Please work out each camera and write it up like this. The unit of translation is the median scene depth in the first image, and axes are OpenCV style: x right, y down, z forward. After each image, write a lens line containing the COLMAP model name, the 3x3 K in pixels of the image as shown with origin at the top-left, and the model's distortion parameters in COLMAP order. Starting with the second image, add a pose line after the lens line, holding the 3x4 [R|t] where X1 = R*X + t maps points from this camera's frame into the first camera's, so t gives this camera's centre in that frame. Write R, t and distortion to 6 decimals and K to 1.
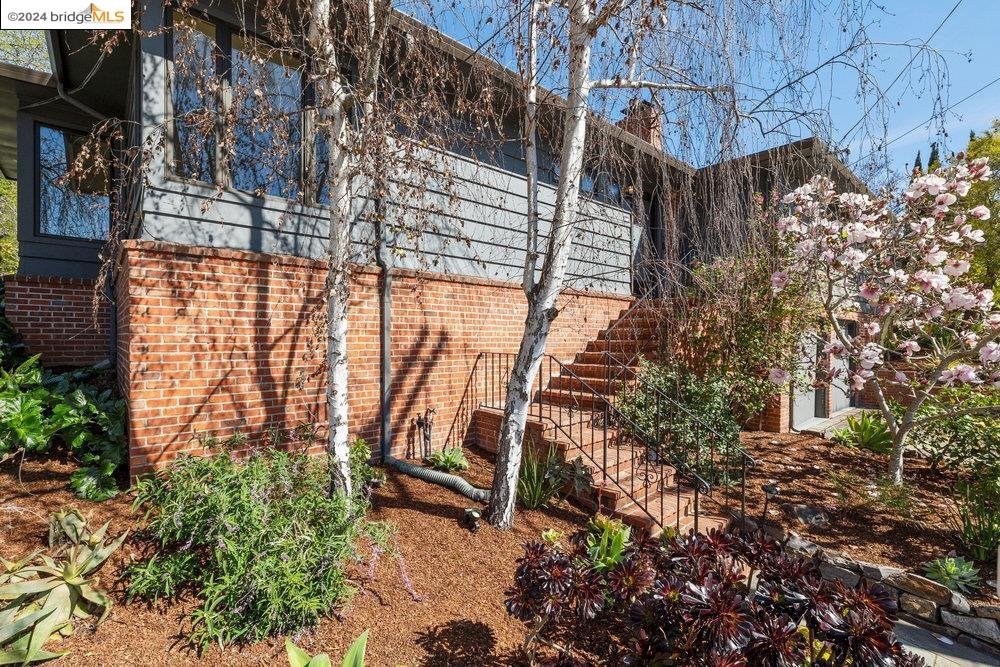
lens RADIAL K [[457.4, 0, 500.0], [0, 457.4, 333.5], [0, 0, 1]] dist [-0.000751, -0.000343]
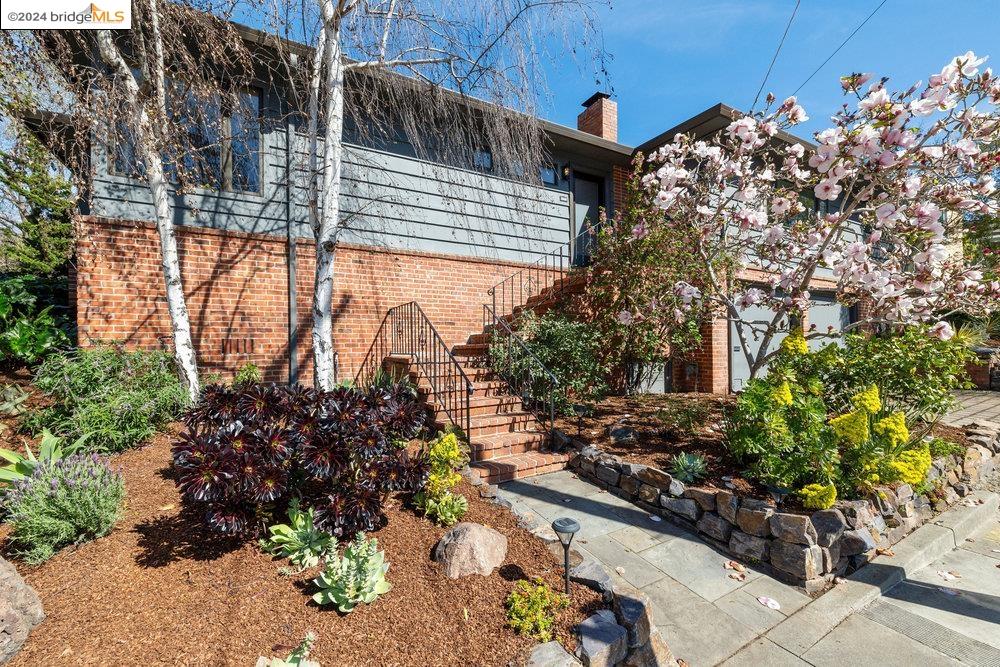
lens RADIAL K [[428.0, 0, 500.0], [0, 428.0, 333.5], [0, 0, 1]] dist [-0.002804, -0.000236]
pose [[0.984724, -0.018711, -0.173116, 0.595572], [0.016367, 0.999754, -0.014956, 0.172144], [0.173353, 0.011895, 0.984788, -0.077365]]
